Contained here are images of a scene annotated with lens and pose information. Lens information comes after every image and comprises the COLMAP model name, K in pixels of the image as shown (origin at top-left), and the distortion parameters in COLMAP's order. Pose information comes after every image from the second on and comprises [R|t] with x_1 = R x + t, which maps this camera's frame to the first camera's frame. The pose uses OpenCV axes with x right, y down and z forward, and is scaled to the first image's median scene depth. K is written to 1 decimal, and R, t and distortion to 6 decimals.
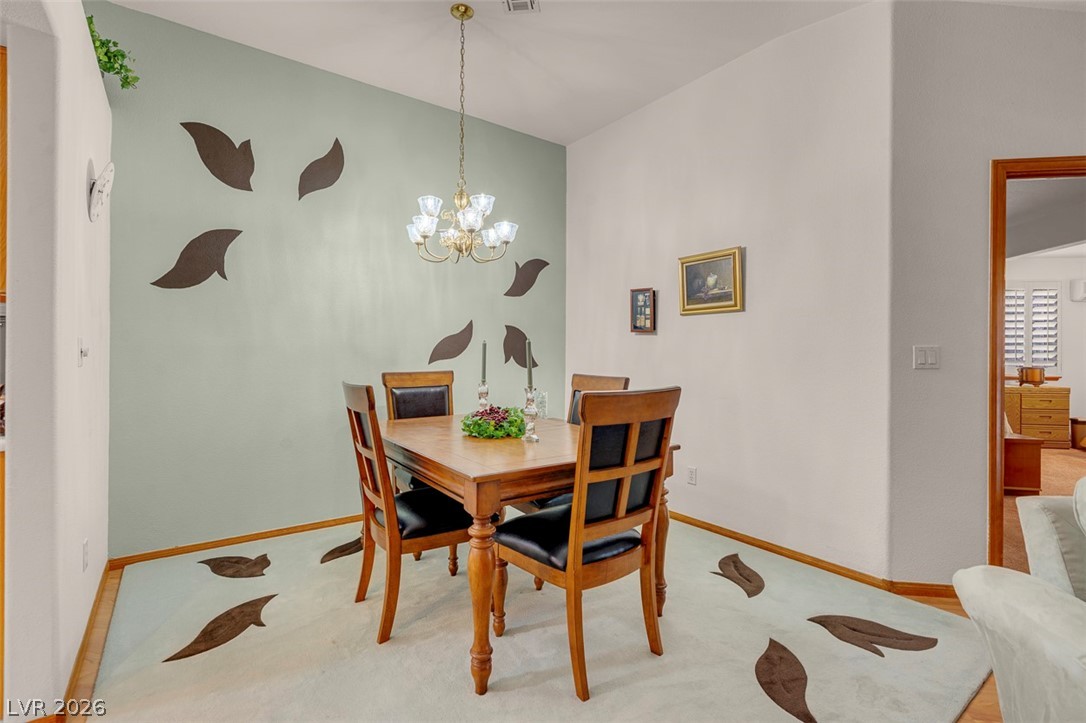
lens RADIAL K [[494.8, 0, 539.3], [0, 494.8, 352.8], [0, 0, 1]] dist [-0.002490, 0.001874]
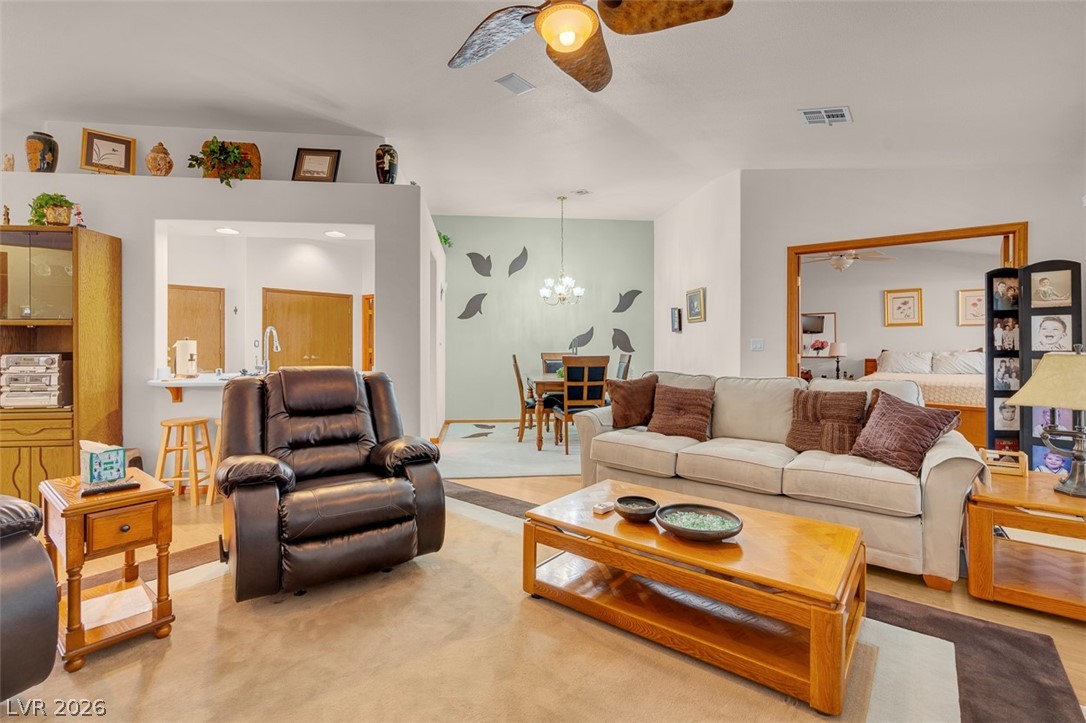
lens RADIAL K [[484.2, 0, 545.1], [0, 484.2, 343.5], [0, 0, 1]] dist [-0.008417, 0.000305]
pose [[0.878879, -0.004397, -0.477024, 0.797365], [0.003592, 0.999990, -0.002600, 0.004287], [0.477031, 0.000572, 0.878886, -0.973018]]
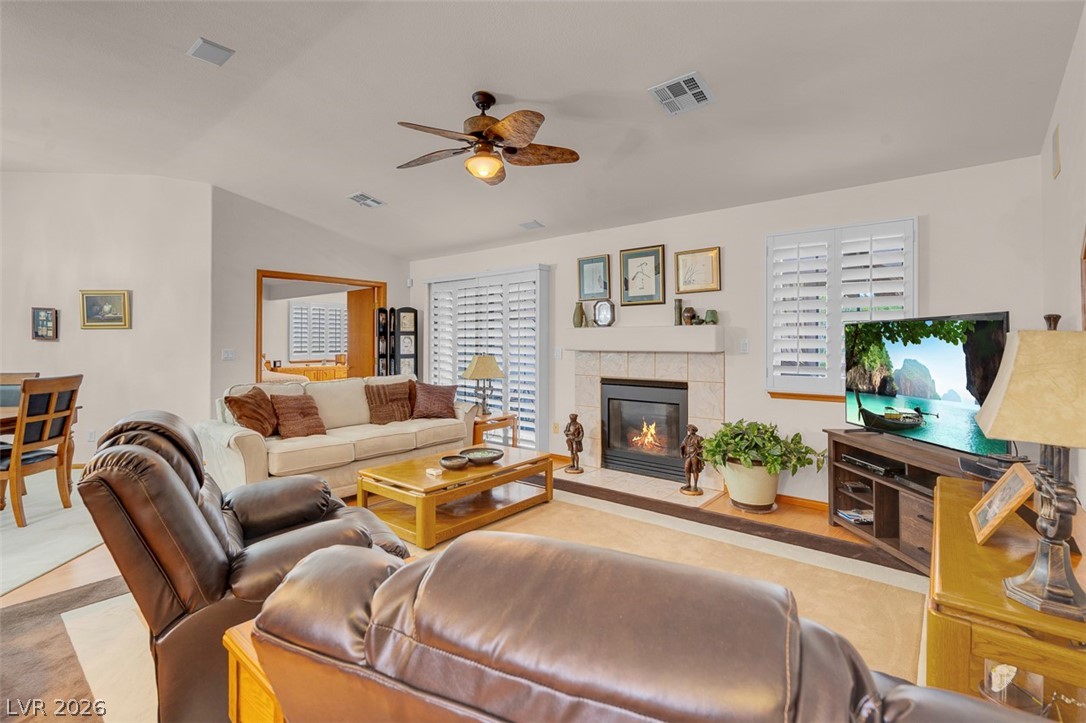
lens RADIAL K [[496.2, 0, 542.4], [0, 496.2, 336.9], [0, 0, 1]] dist [-0.002302, -0.000110]
pose [[0.512227, -0.000395, 0.858850, -0.321728], [0.007099, 0.999968, -0.003774, -0.042289], [-0.858821, 0.008030, 0.512214, -1.083578]]
